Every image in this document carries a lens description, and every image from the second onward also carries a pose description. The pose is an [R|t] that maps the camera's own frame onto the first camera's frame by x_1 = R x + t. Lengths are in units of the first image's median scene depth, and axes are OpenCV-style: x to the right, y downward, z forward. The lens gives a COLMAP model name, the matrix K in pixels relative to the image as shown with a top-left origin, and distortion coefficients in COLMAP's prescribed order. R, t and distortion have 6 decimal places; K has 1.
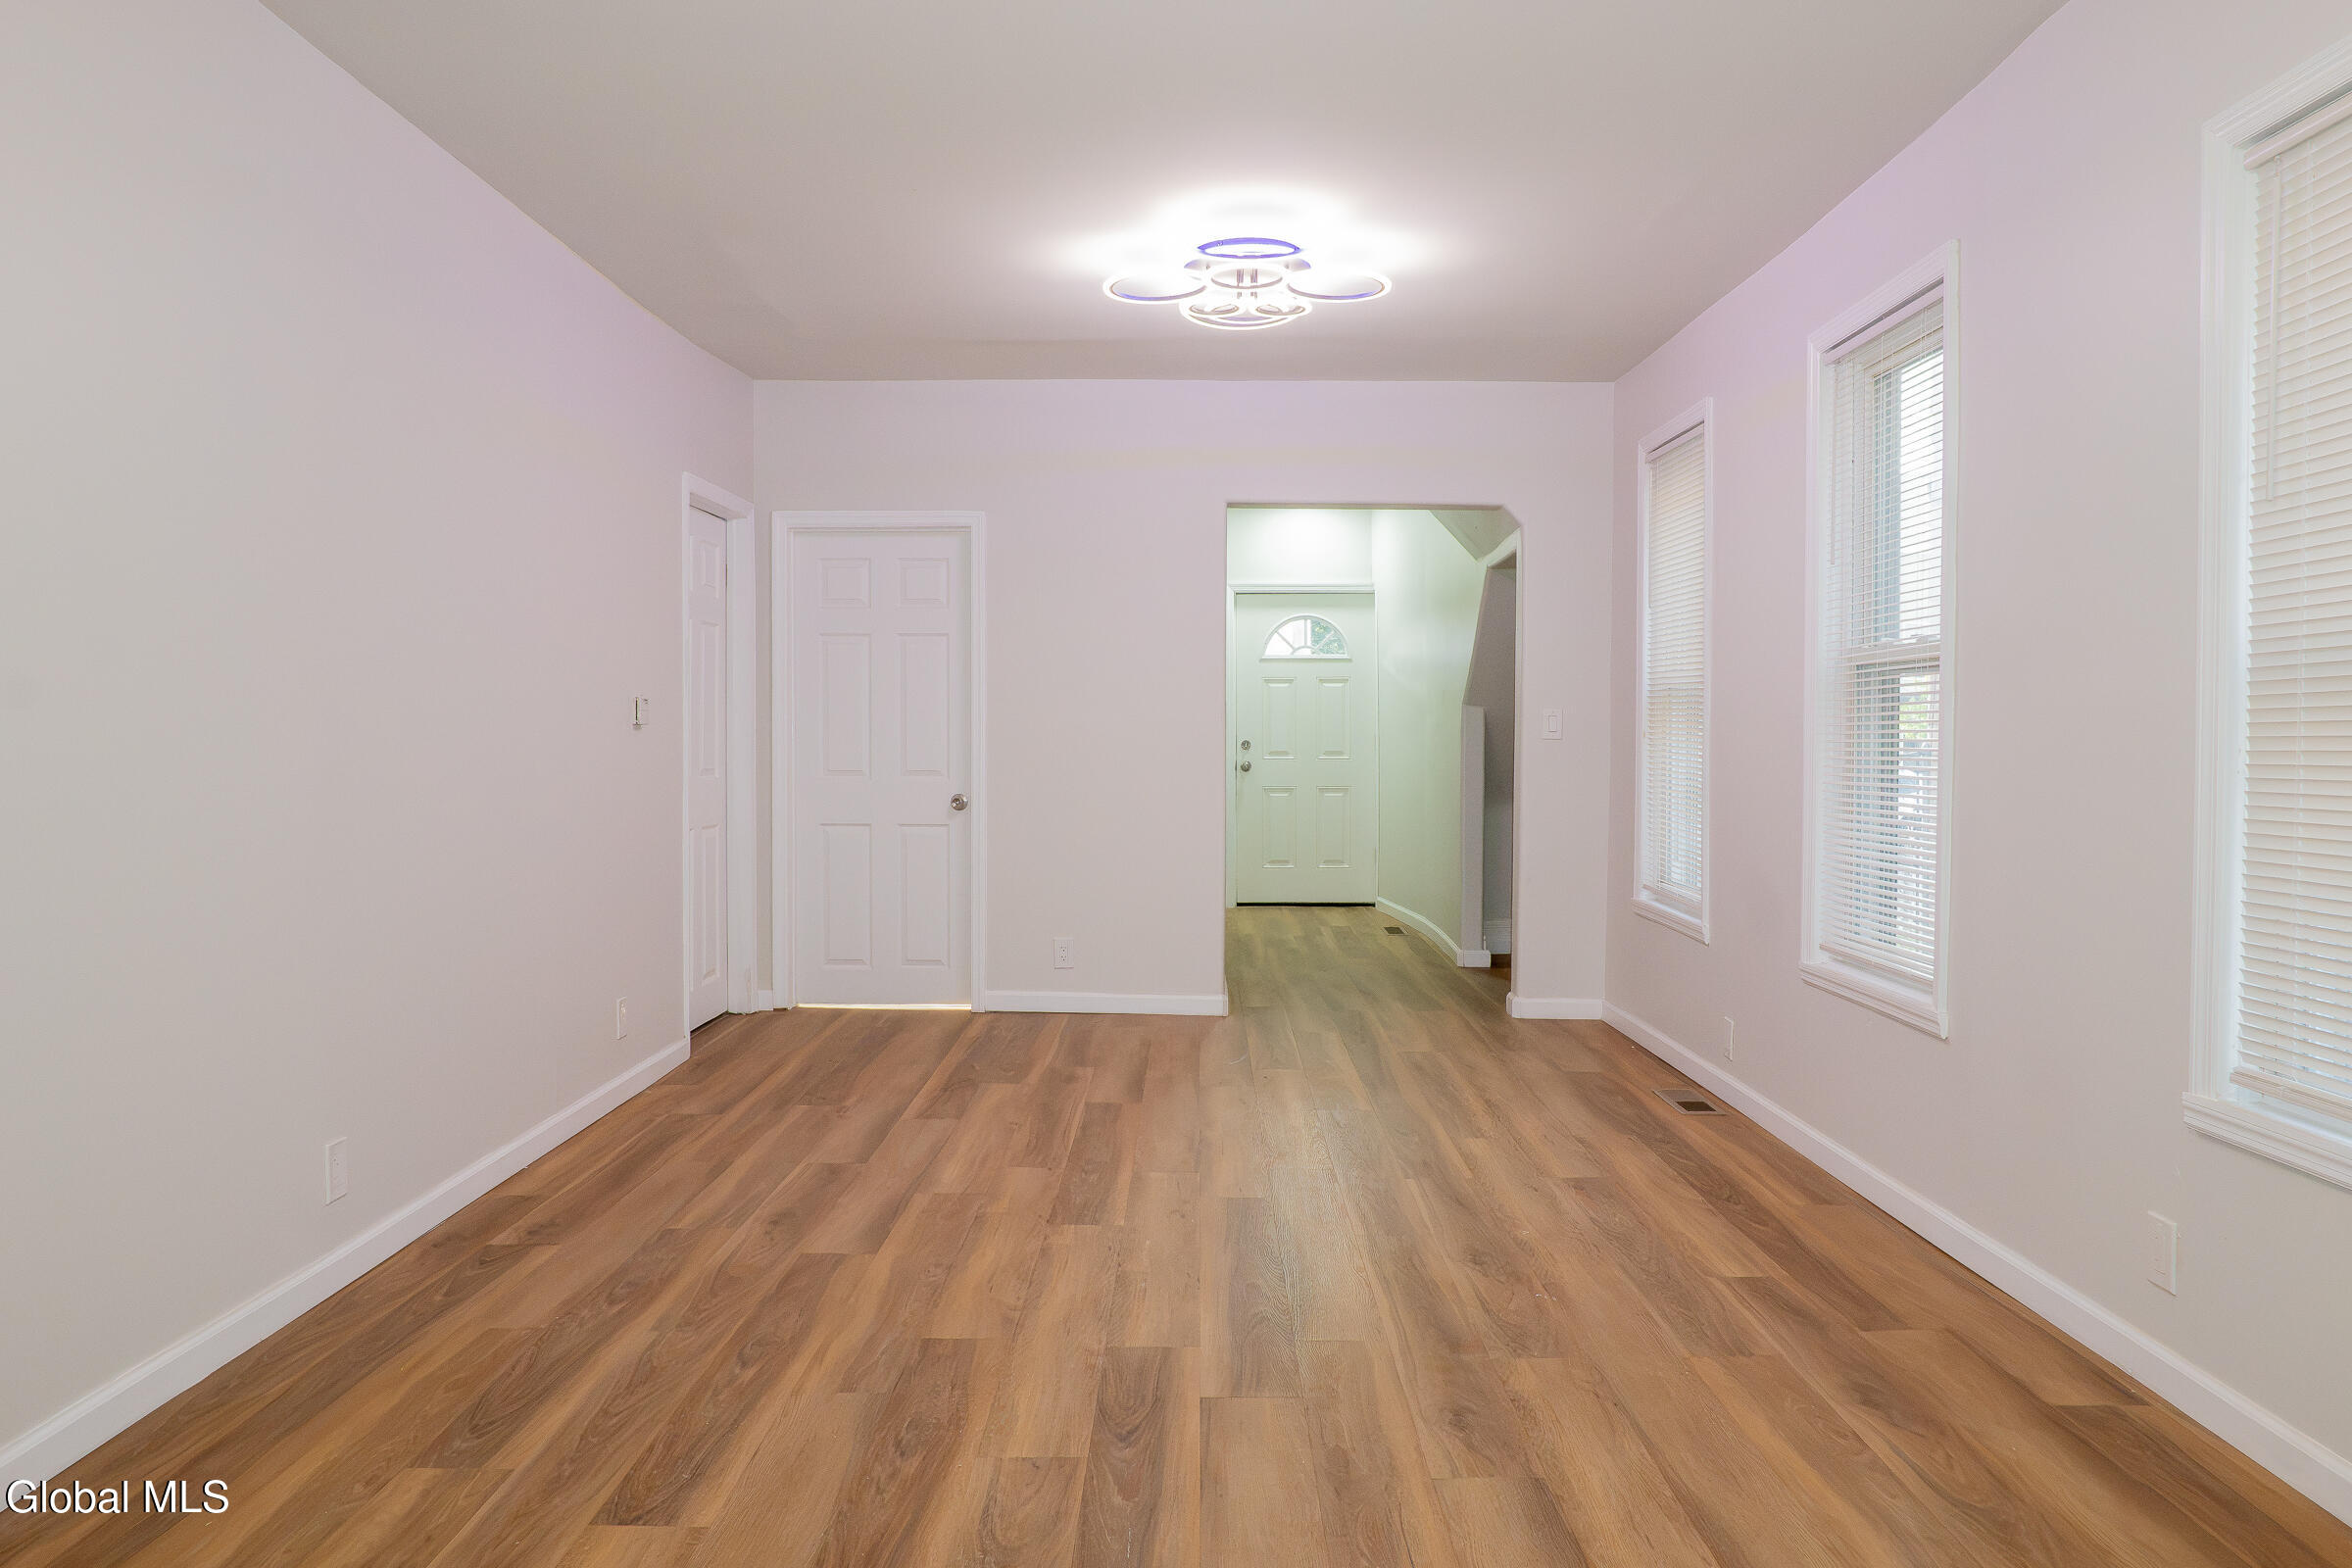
lens RADIAL K [[1580.0, 0, 1176.0], [0, 1580.0, 784.0], [0, 0, 1]] dist [-0.026897, -0.000935]
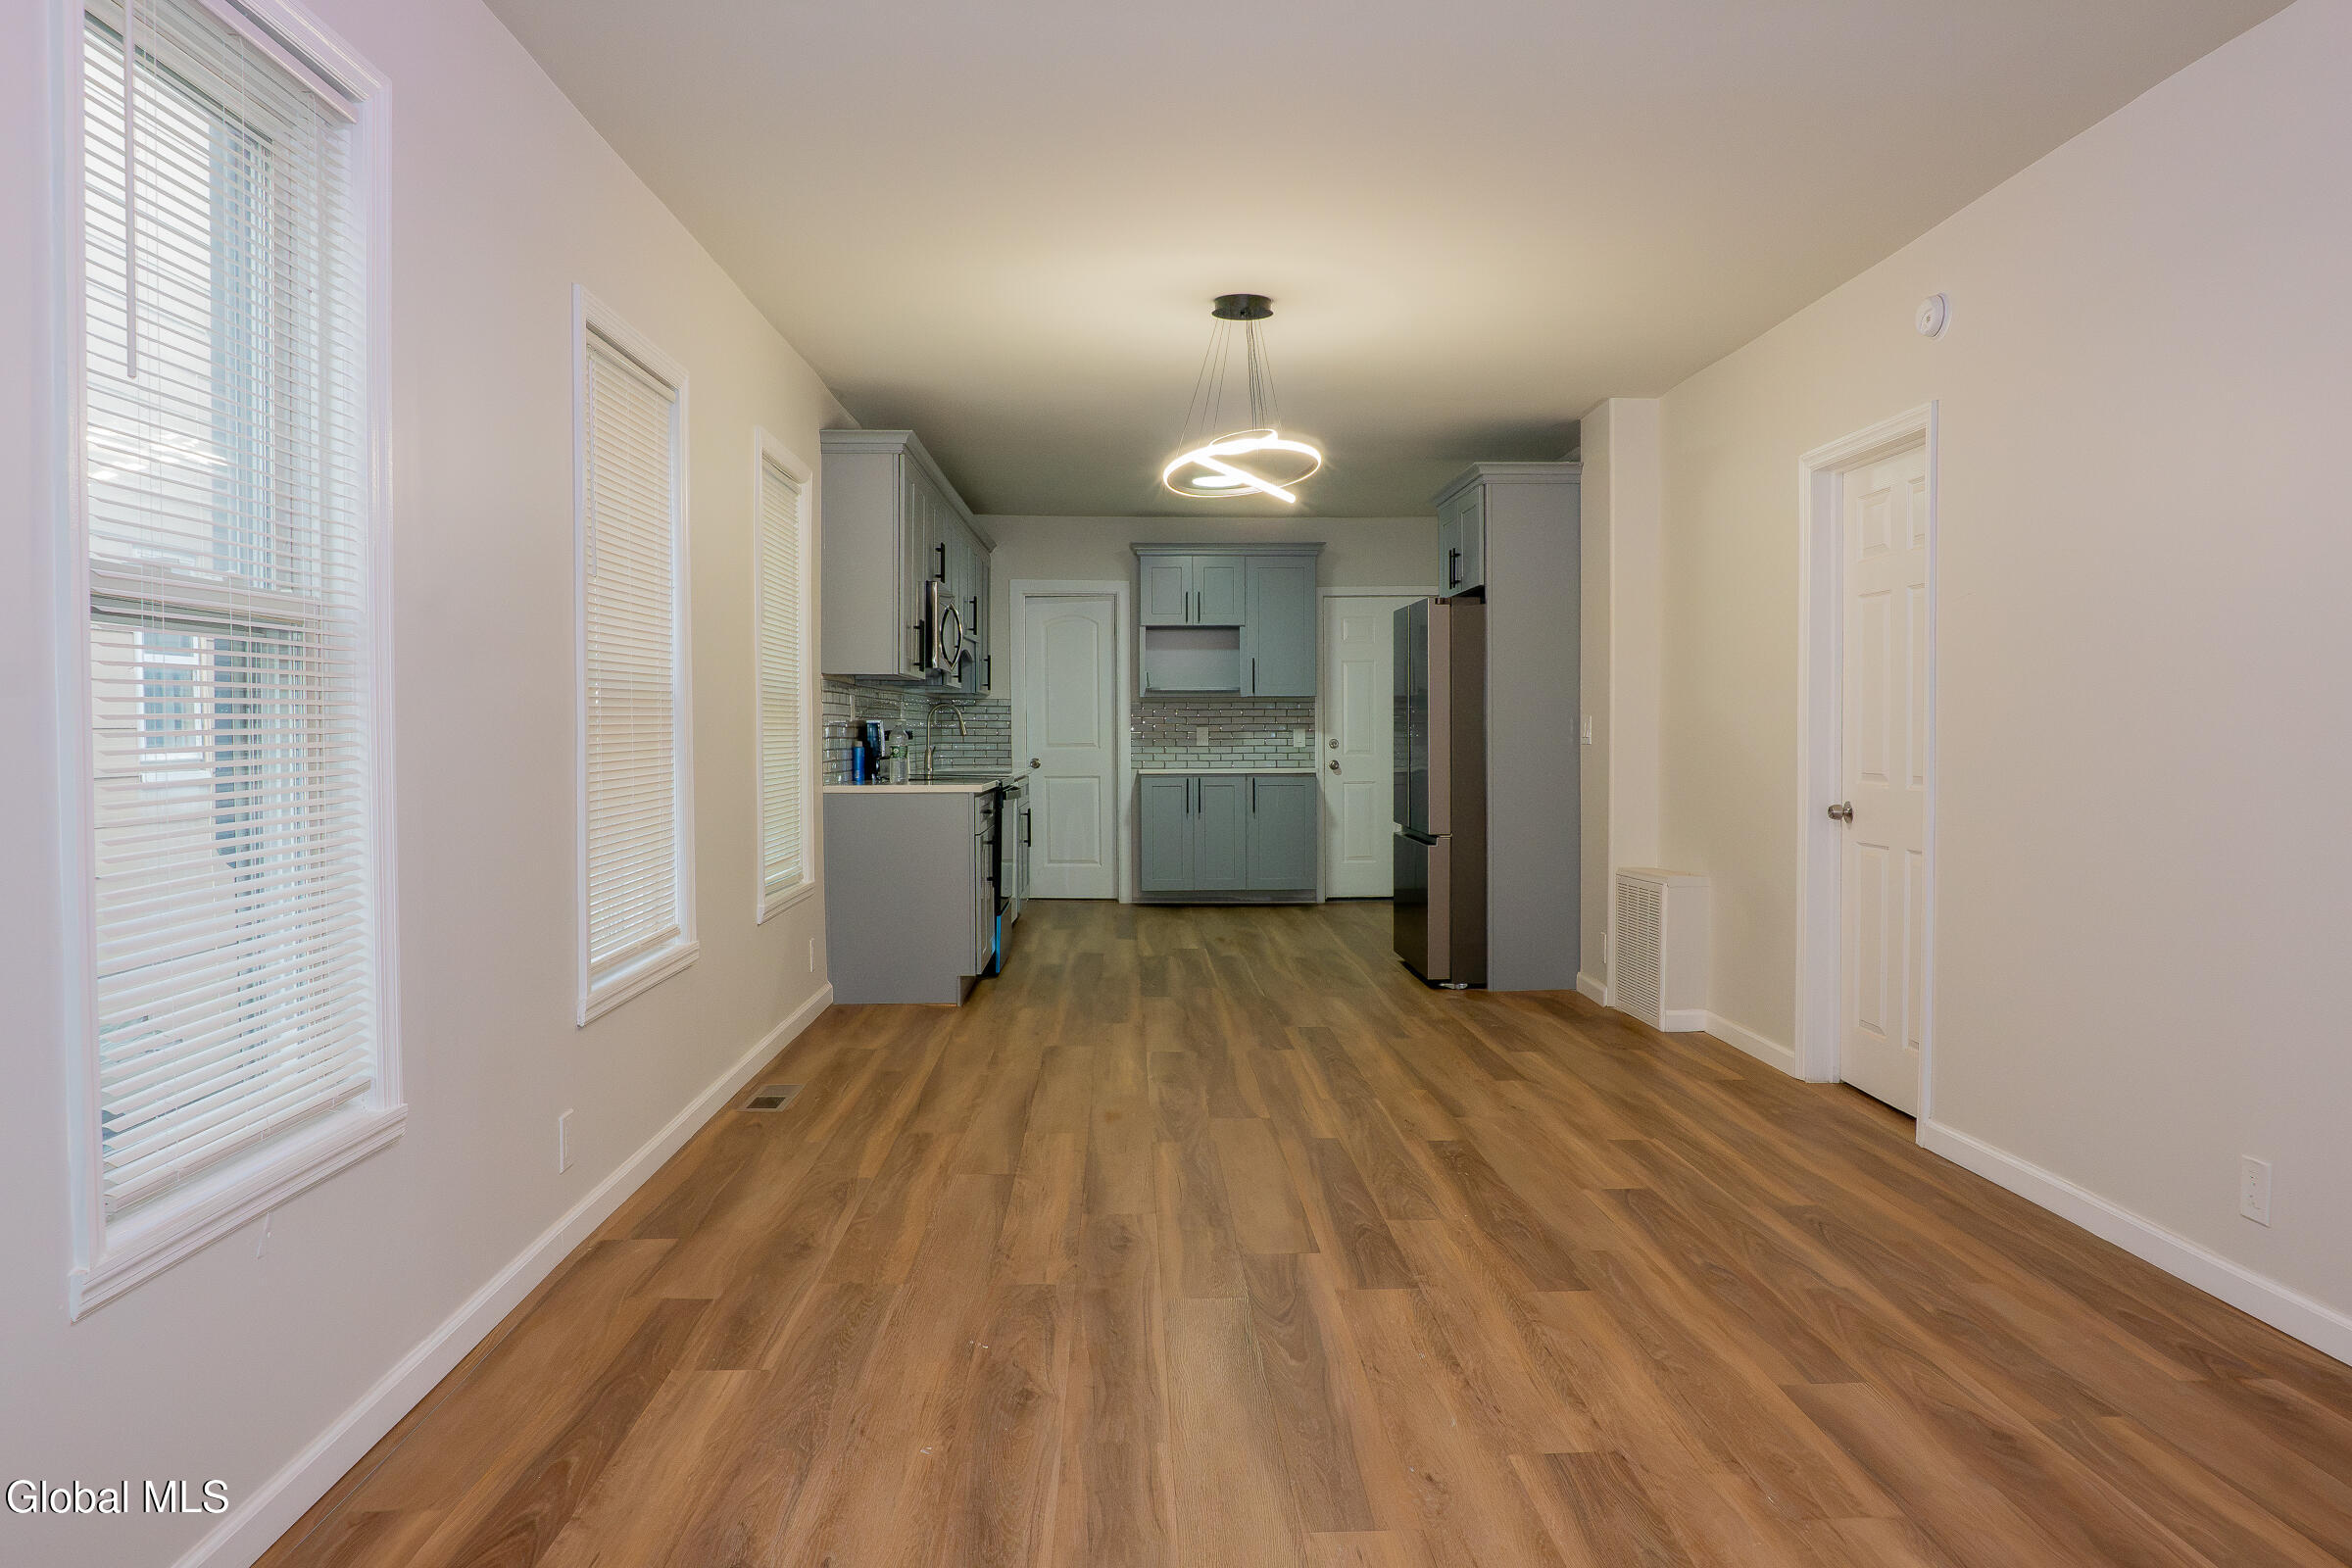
lens RADIAL K [[1580.0, 0, 1176.0], [0, 1580.0, 784.0], [0, 0, 1]] dist [-0.026897, -0.000935]
pose [[-0.998881, 0.004261, -0.047104, 0.177772], [0.001174, 0.997861, 0.065360, -0.067919], [0.047282, 0.065232, -0.996749, 2.088332]]
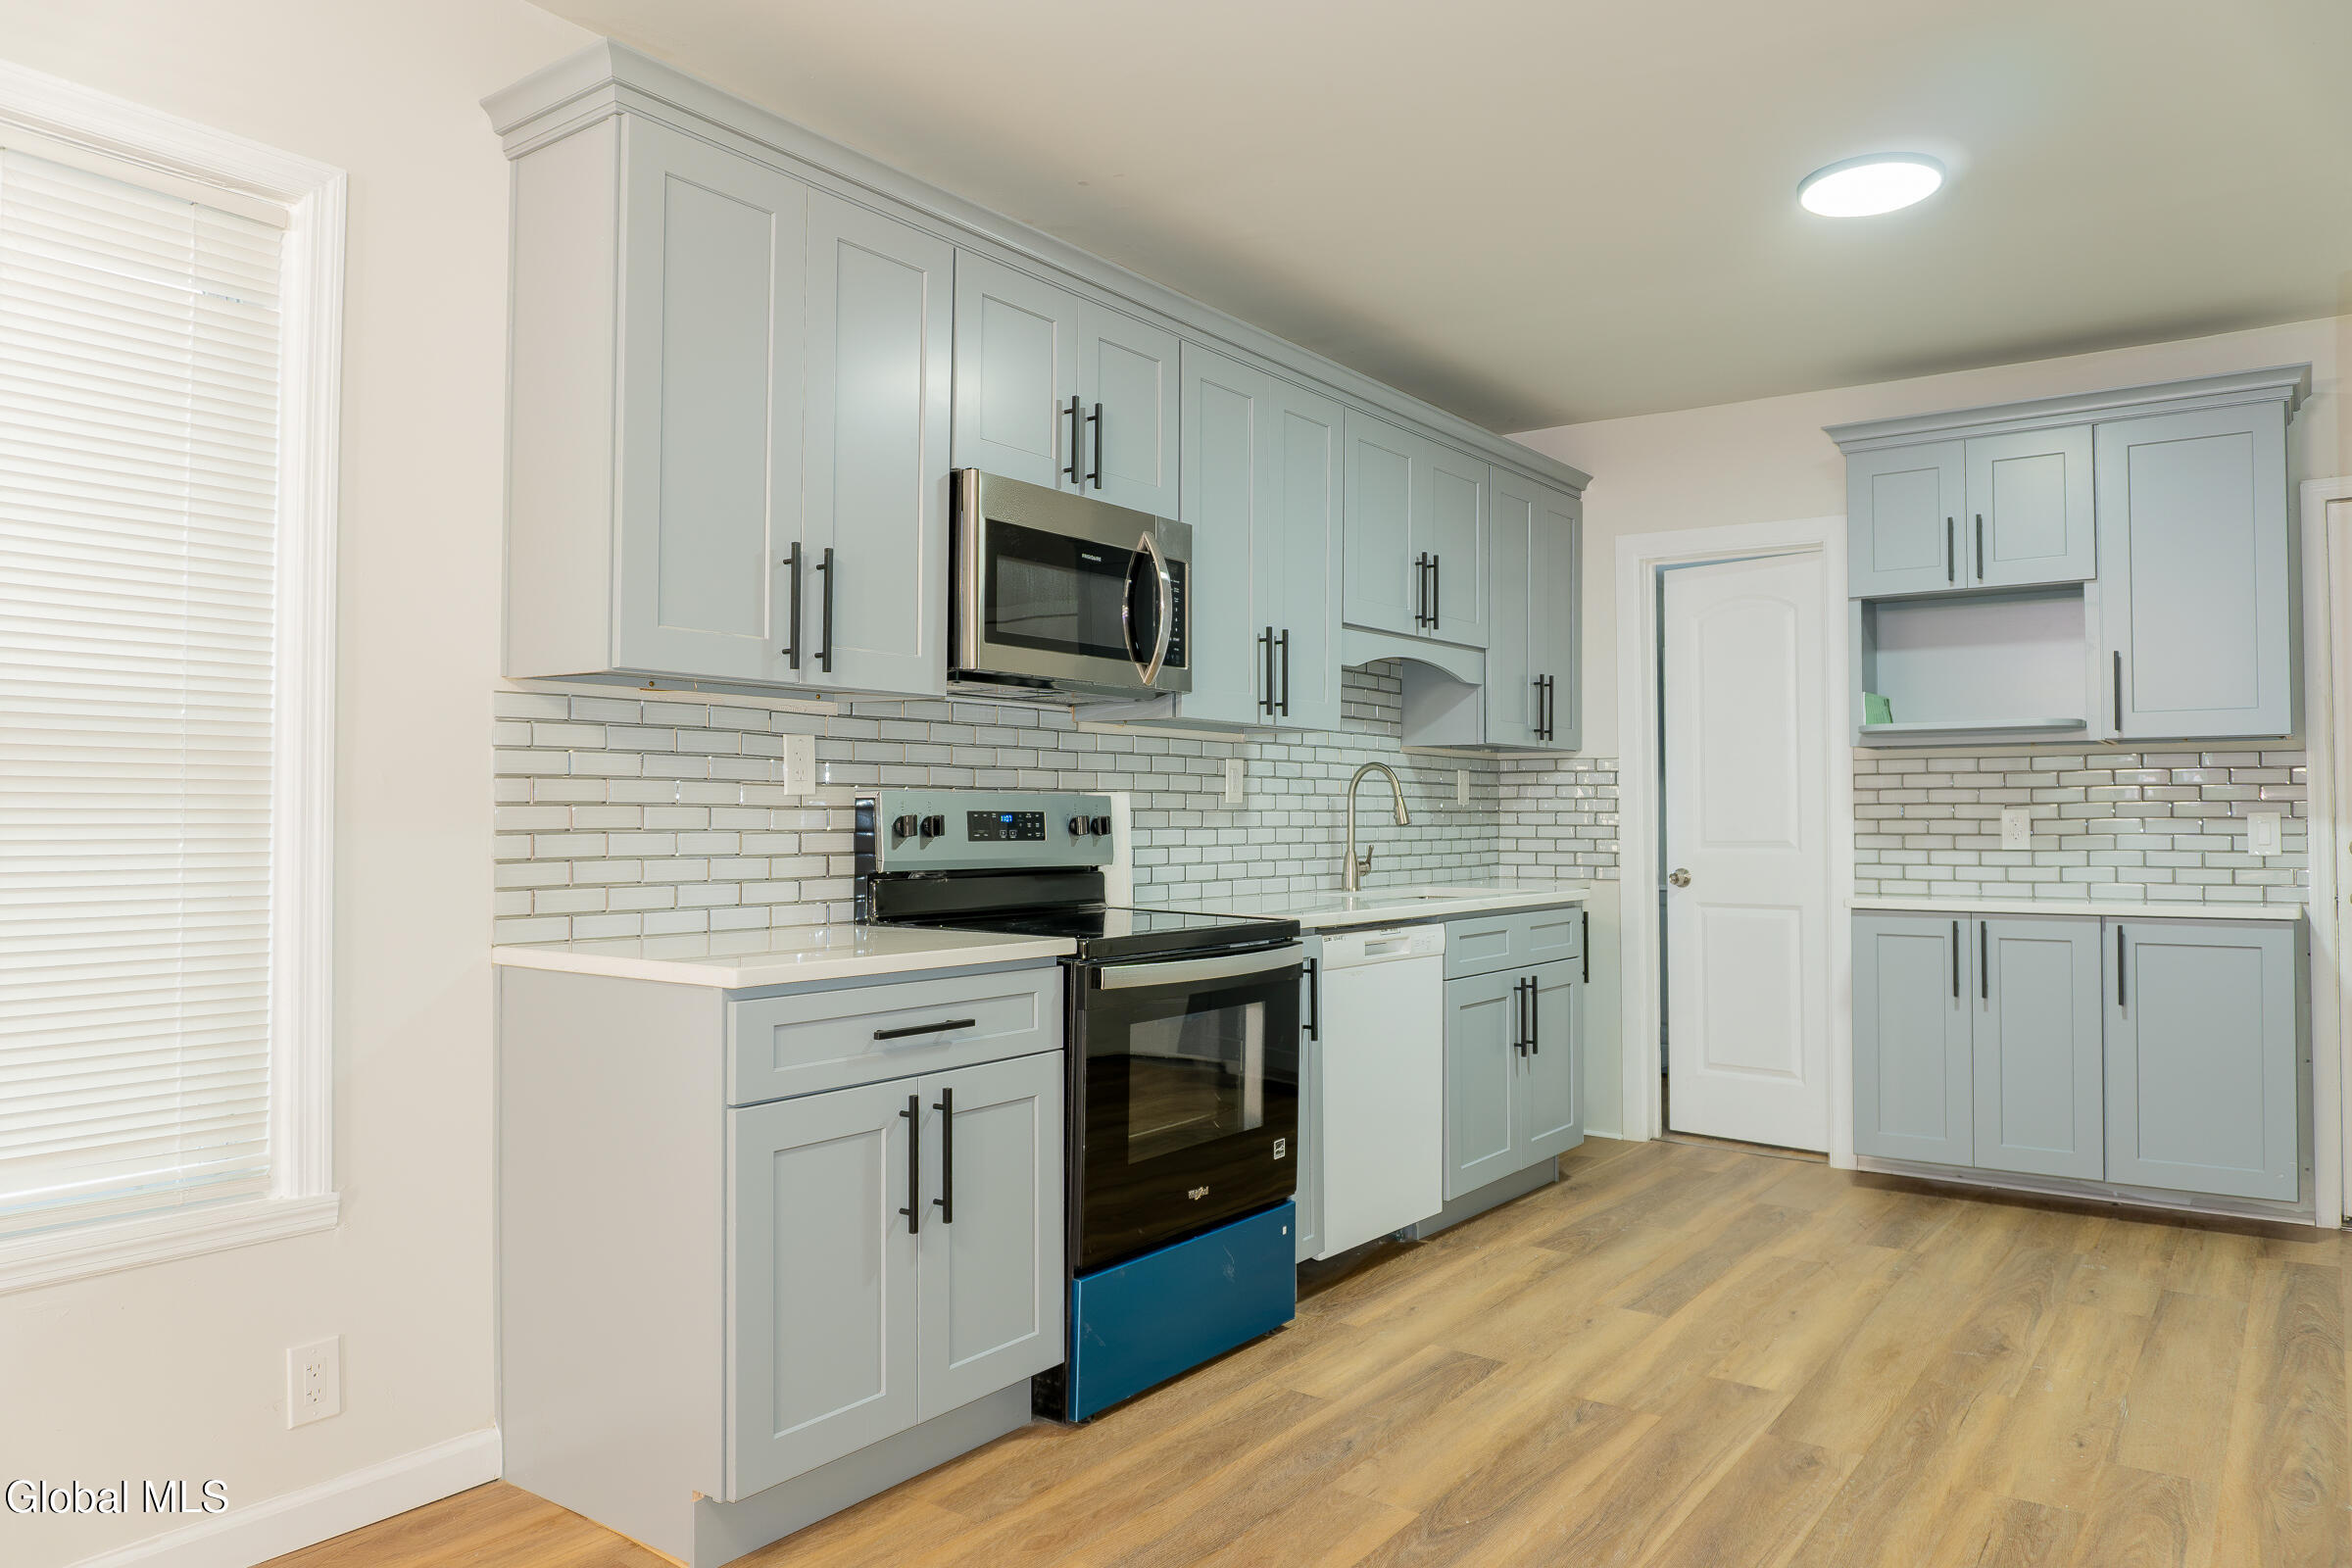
lens RADIAL K [[1580.0, 0, 1176.0], [0, 1580.0, 784.0], [0, 0, 1]] dist [-0.026897, -0.000935]
pose [[-0.813969, 0.013494, 0.580752, -0.289105], [0.019291, 0.999807, 0.003808, -0.012552], [-0.580588, 0.014303, -0.814072, 0.381790]]
